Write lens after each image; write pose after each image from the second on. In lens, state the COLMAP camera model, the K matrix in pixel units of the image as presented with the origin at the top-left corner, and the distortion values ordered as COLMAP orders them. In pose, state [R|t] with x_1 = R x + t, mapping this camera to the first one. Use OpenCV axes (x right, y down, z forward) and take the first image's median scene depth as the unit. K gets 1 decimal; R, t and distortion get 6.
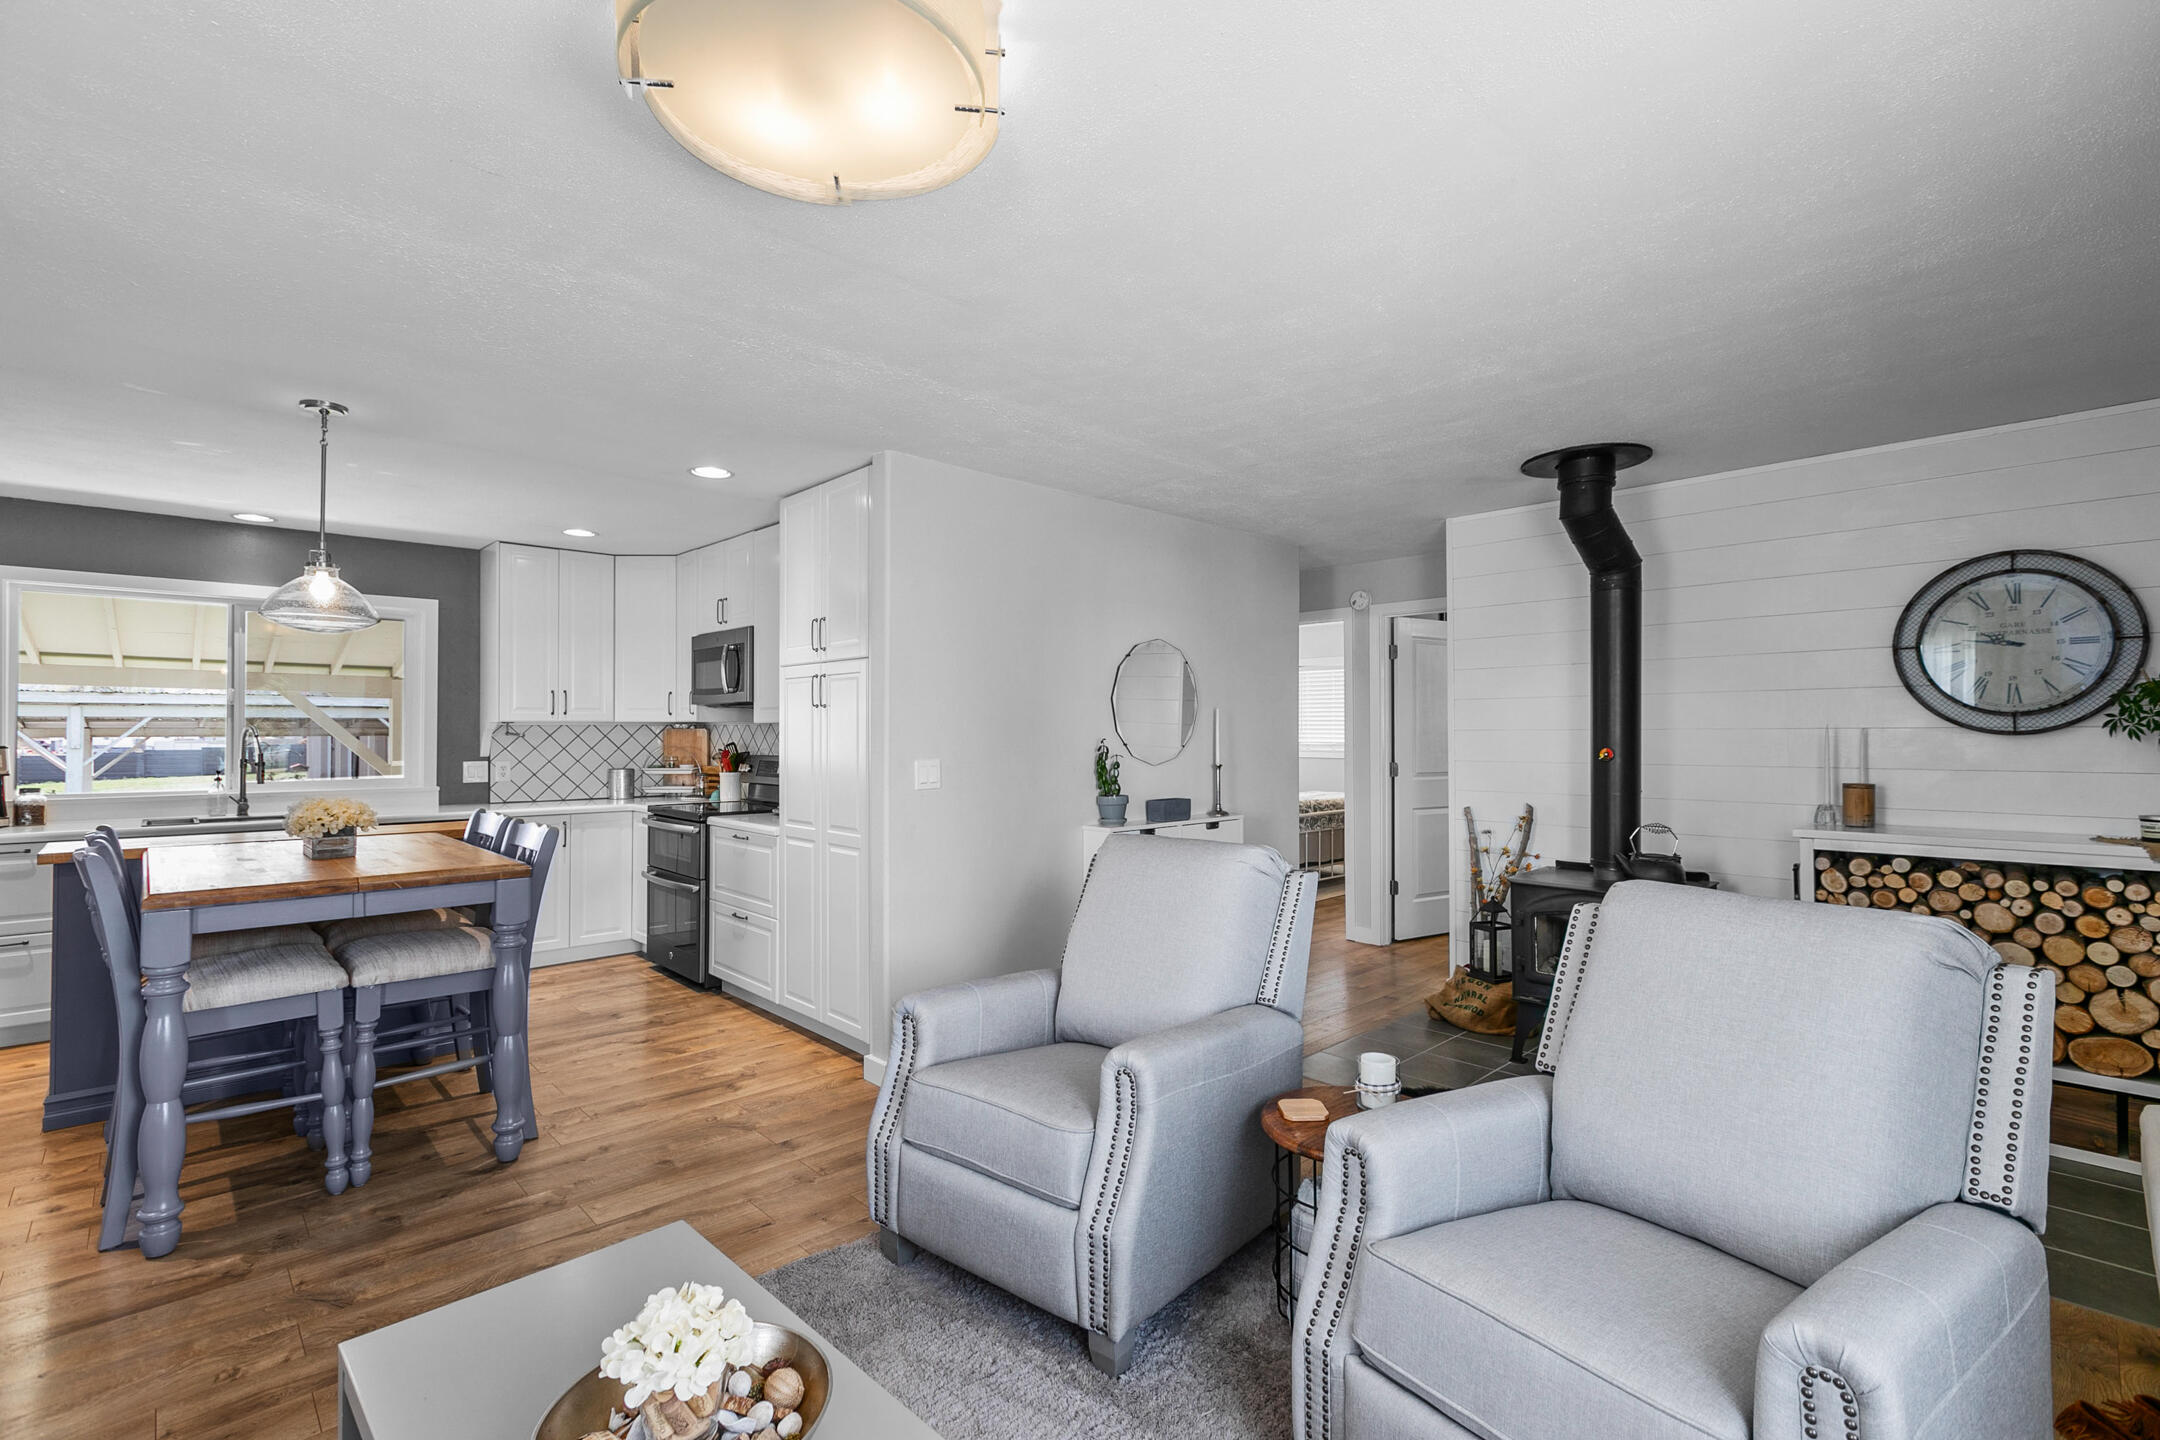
lens RADIAL K [[971.9, 0, 1086.8], [0, 971.9, 723.3], [0, 0, 1]] dist [0.001422, 0.000541]
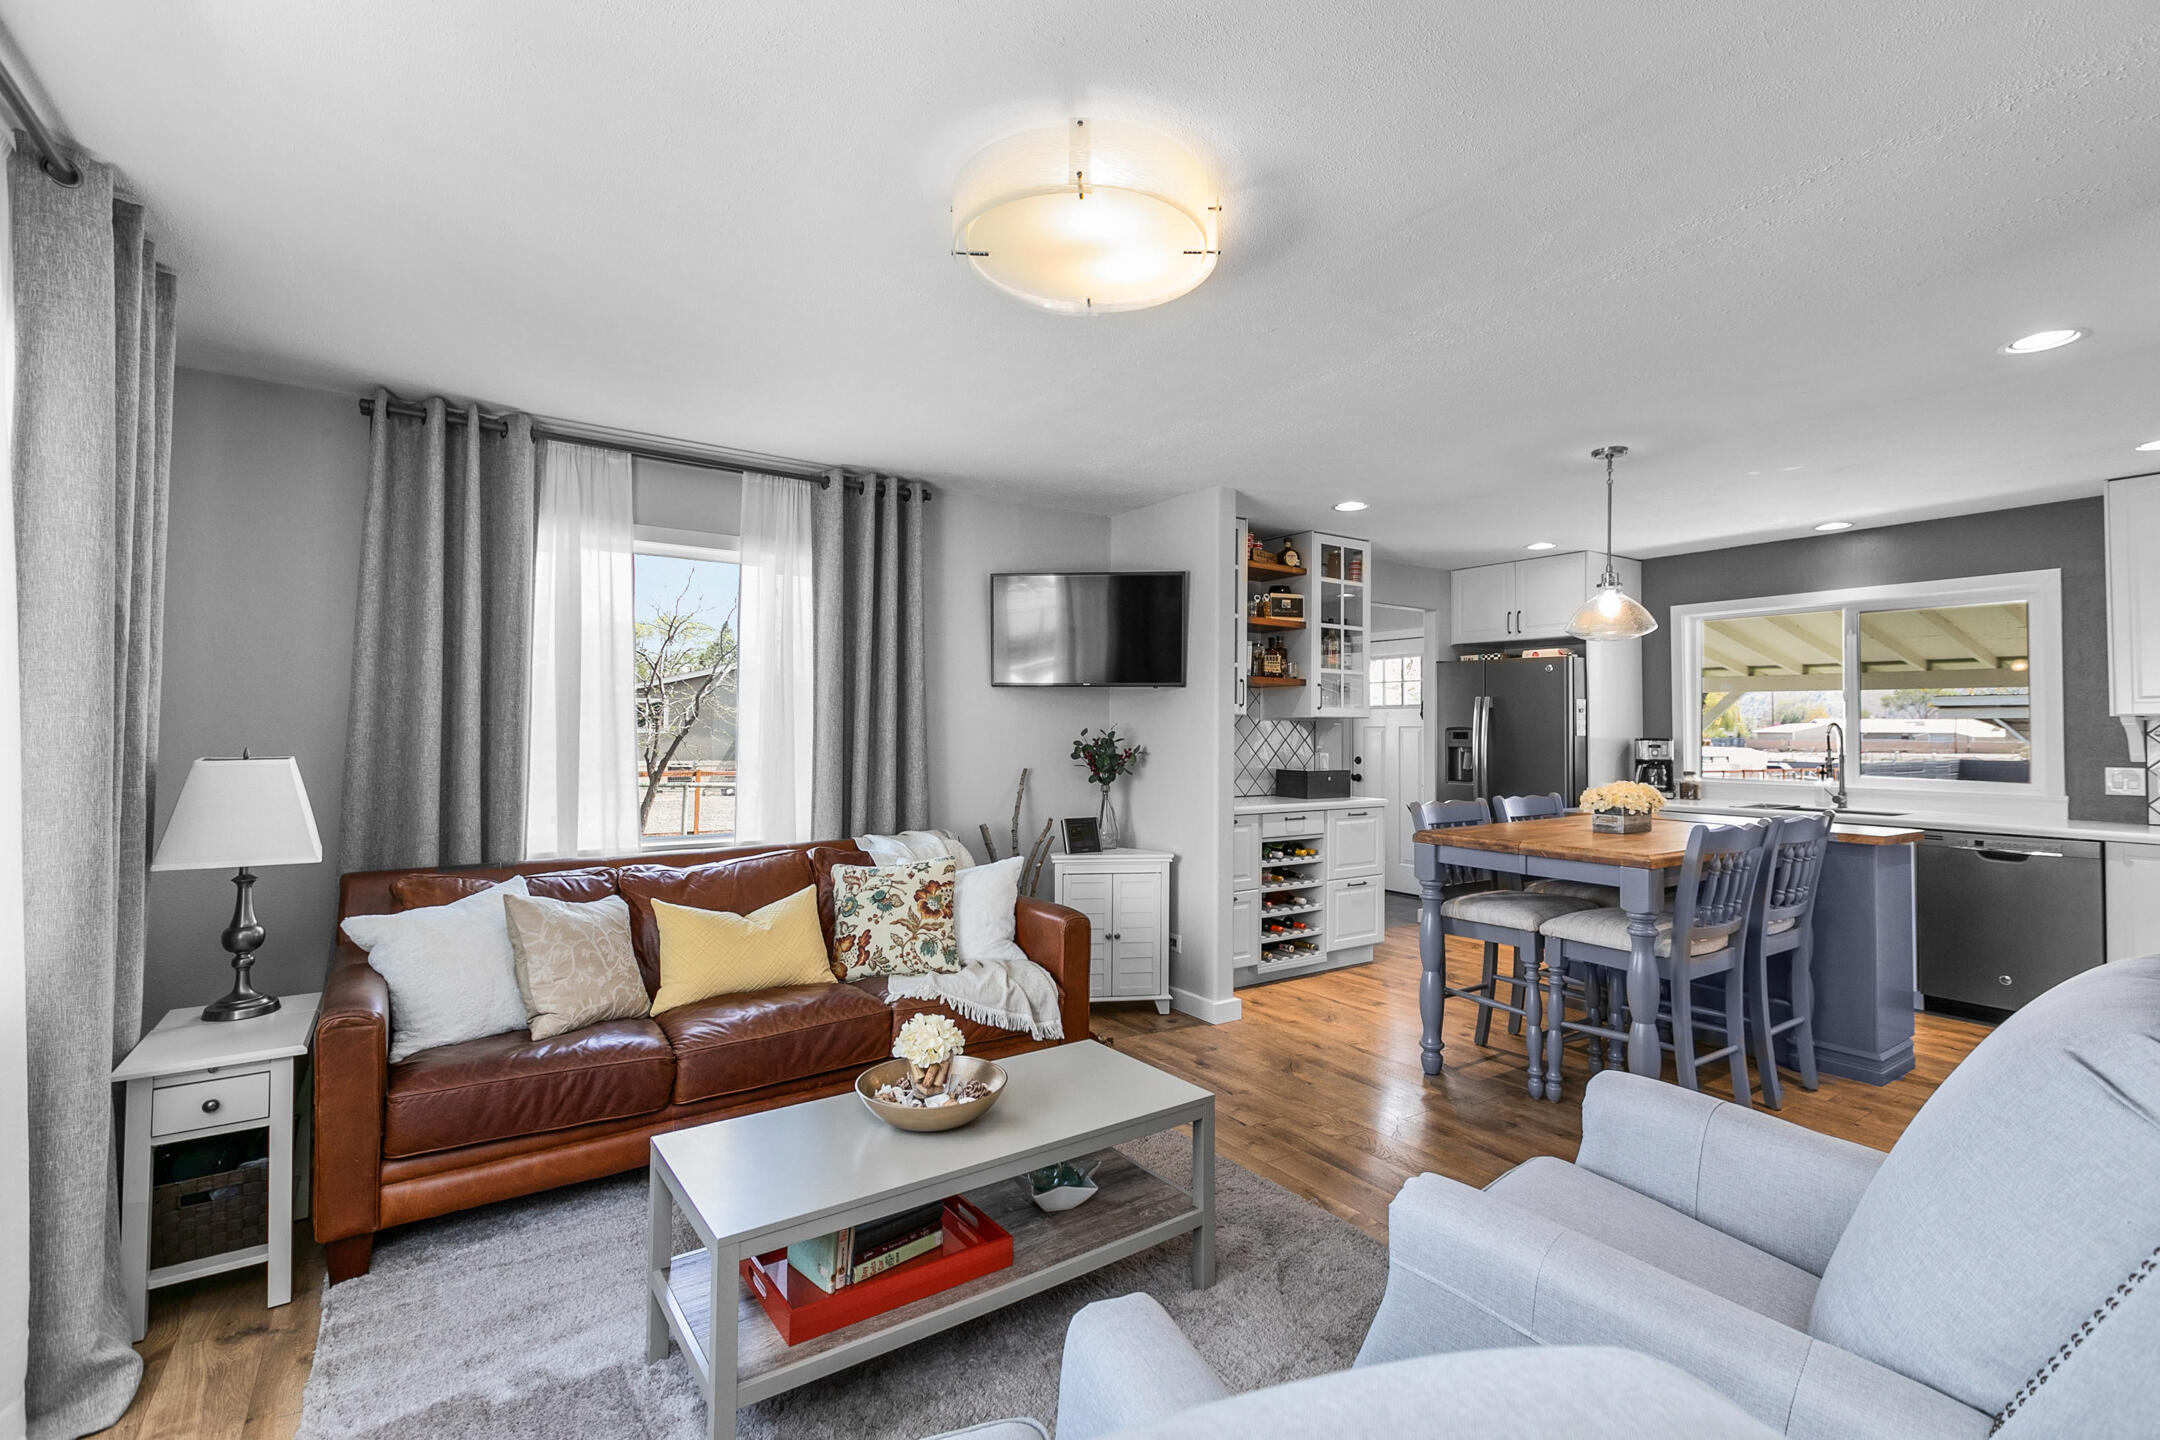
lens RADIAL K [[971.9, 0, 1083.1], [0, 971.9, 706.1], [0, 0, 1]] dist [0.001422, 0.000541]
pose [[-0.166078, -0.024296, -0.985813, 0.276271], [0.002943, 0.999680, -0.025133, 0.007183], [0.986108, -0.007075, -0.165954, 0.318906]]
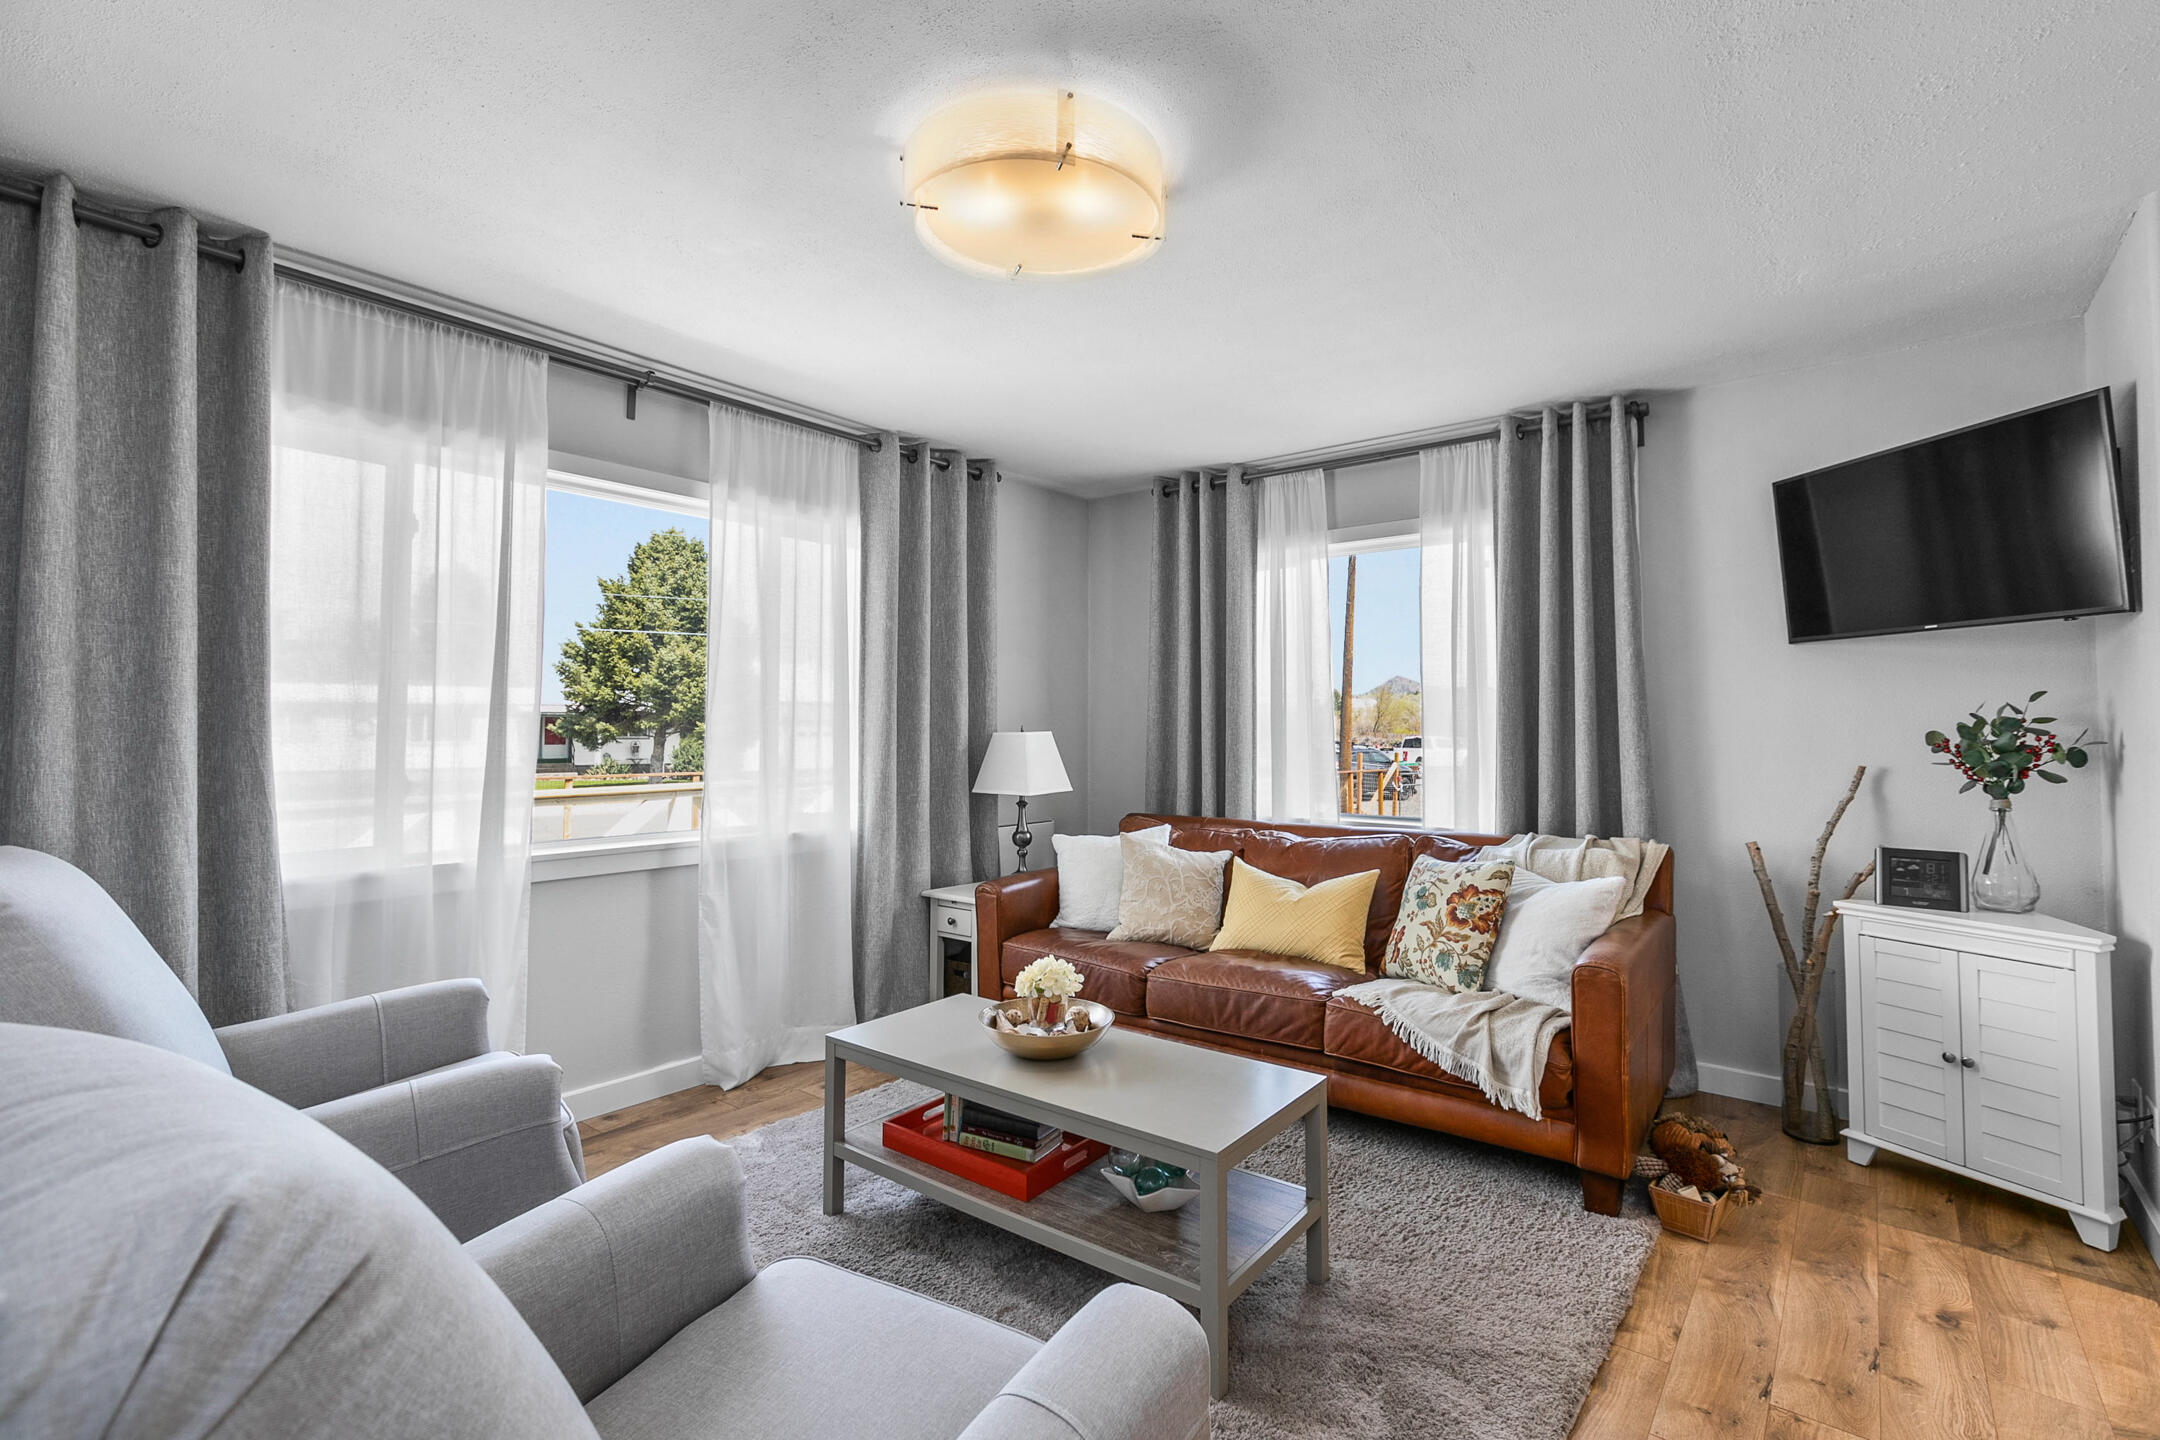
lens RADIAL K [[971.9, 0, 1078.2], [0, 971.9, 698.2], [0, 0, 1]] dist [0.001422, 0.000541]
pose [[-0.991090, -0.006991, -0.133009, -0.047476], [-0.001294, 0.999080, -0.042872, 0.025630], [0.133186, -0.042318, -0.990187, 0.616305]]
